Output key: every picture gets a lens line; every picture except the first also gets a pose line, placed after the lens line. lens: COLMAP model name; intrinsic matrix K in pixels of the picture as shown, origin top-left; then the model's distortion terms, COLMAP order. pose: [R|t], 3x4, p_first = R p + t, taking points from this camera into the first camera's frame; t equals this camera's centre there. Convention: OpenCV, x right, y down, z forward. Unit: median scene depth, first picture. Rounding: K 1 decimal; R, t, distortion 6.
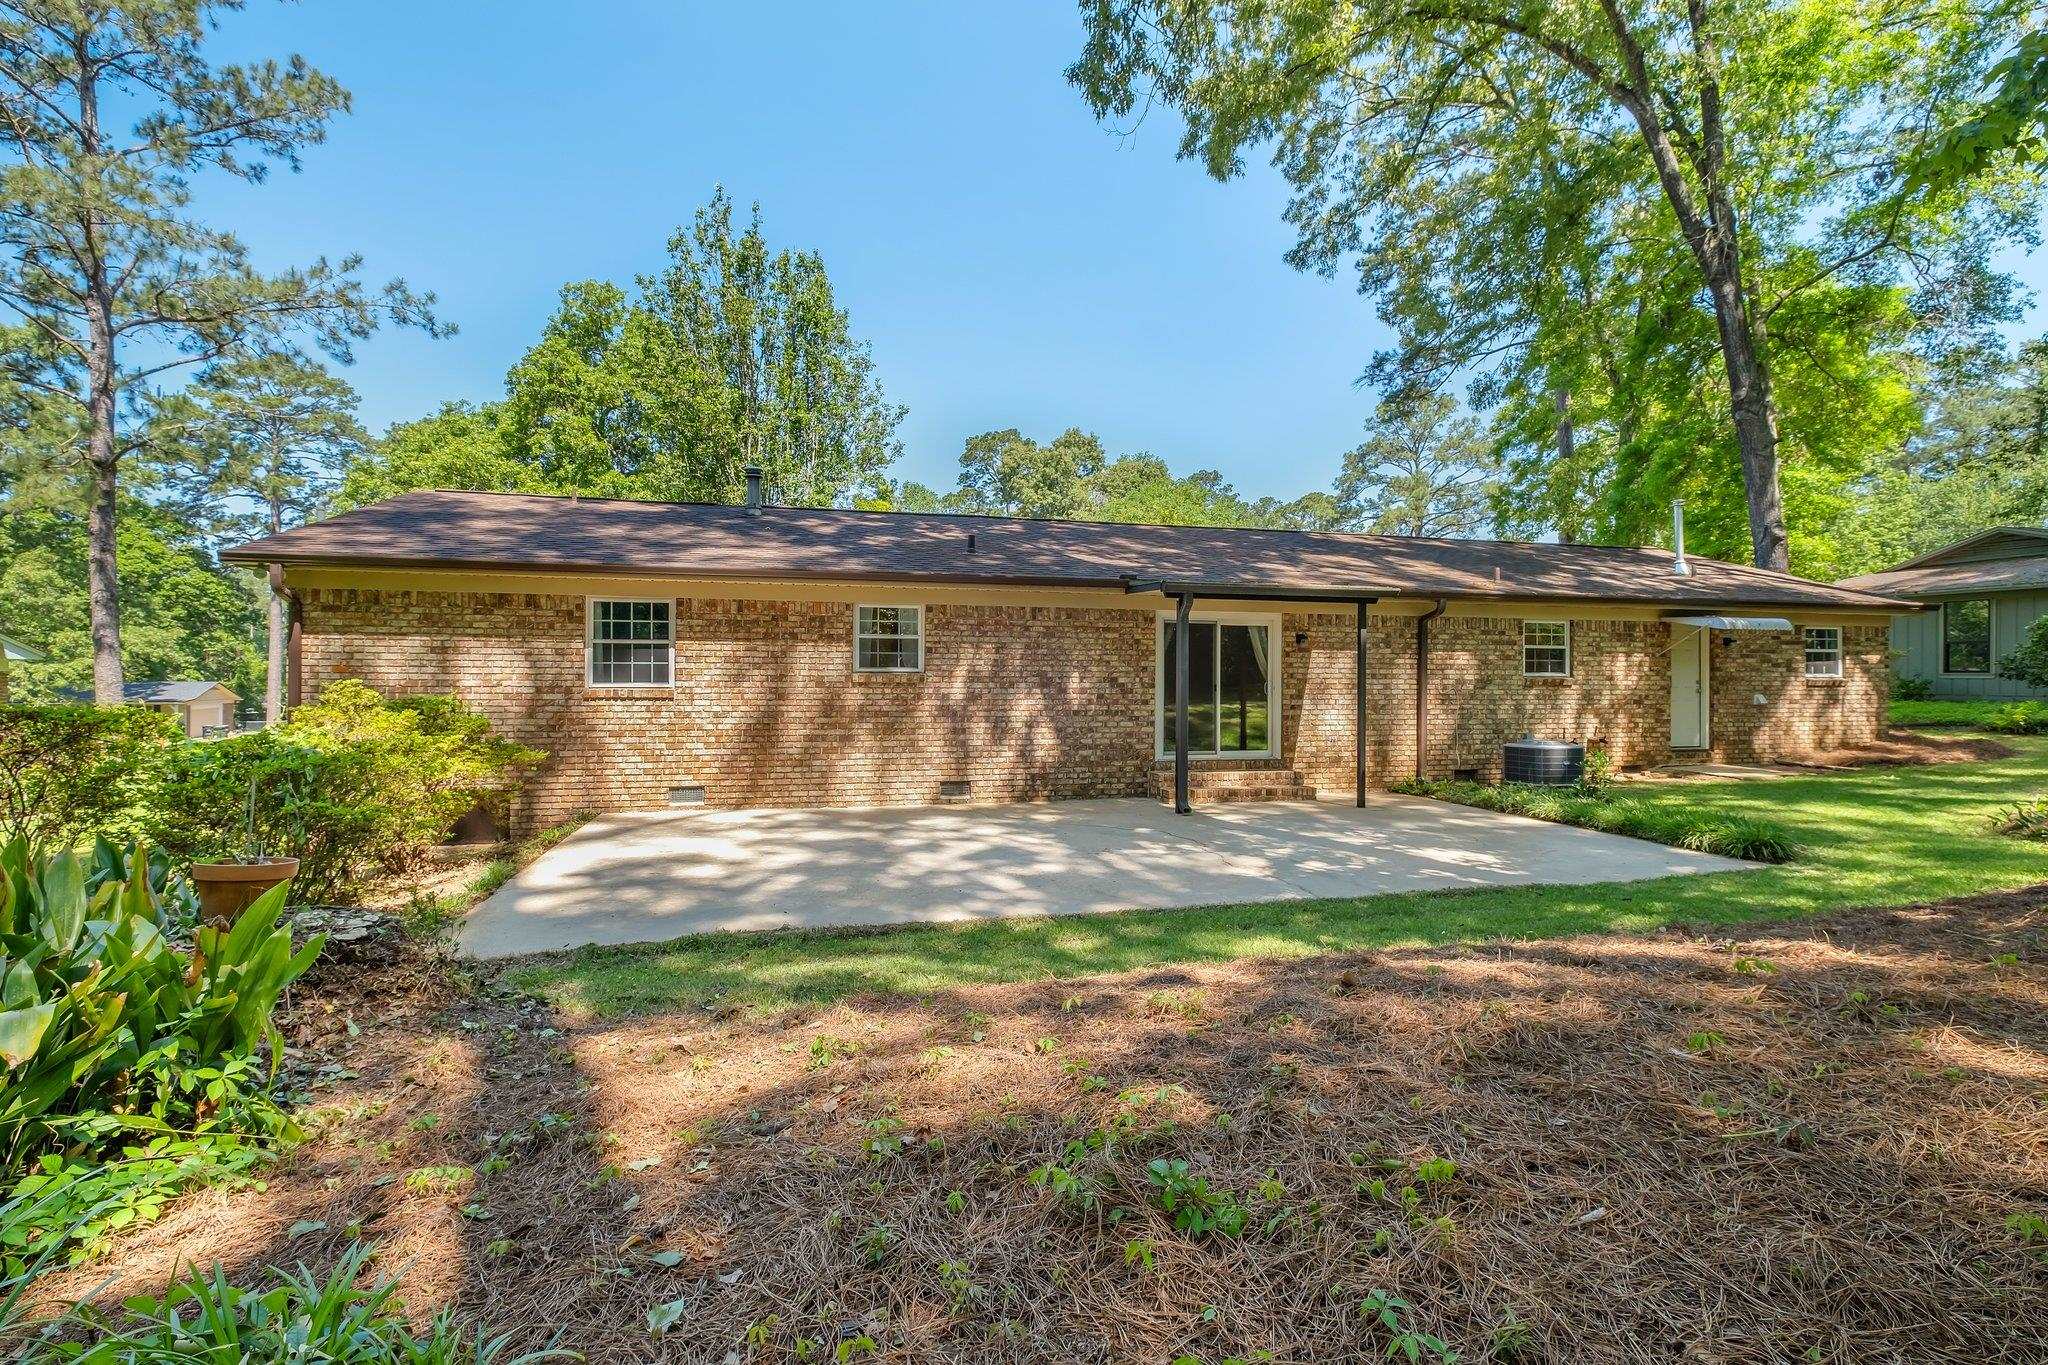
lens RADIAL K [[868.9, 0, 1024.5], [0, 868.9, 675.6], [0, 0, 1]] dist [-0.003674, -0.000283]
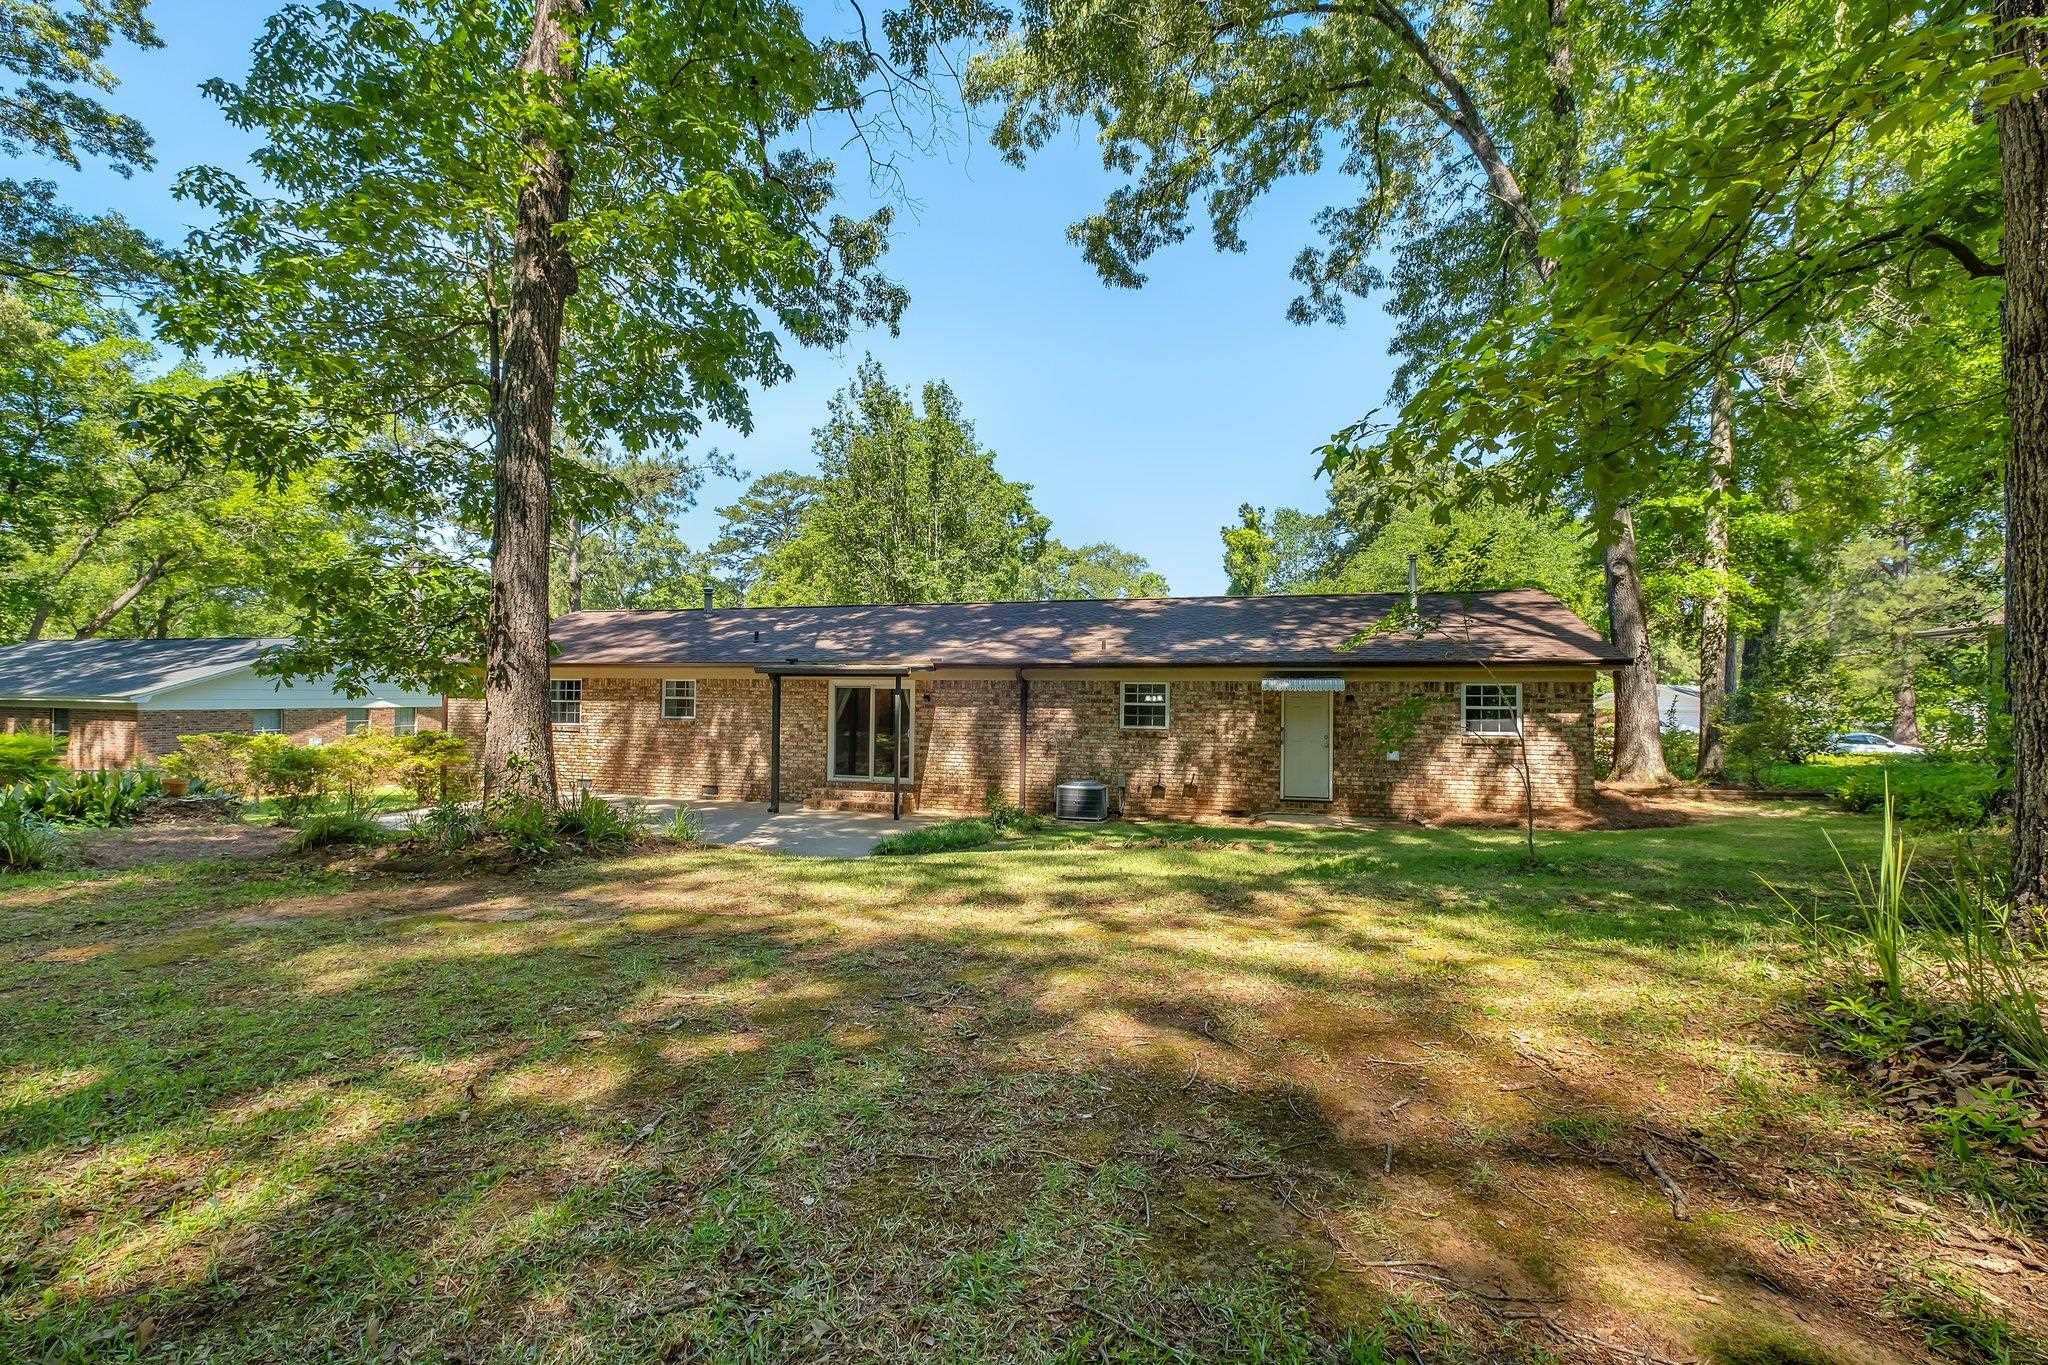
lens RADIAL K [[868.9, 0, 1020.4], [0, 868.9, 688.5], [0, 0, 1]] dist [-0.003674, -0.000283]
pose [[0.865895, -0.000481, -0.500226, 1.069003], [-0.004557, 0.999950, -0.008848, -0.044484], [0.500206, 0.009941, 0.865850, -0.108263]]
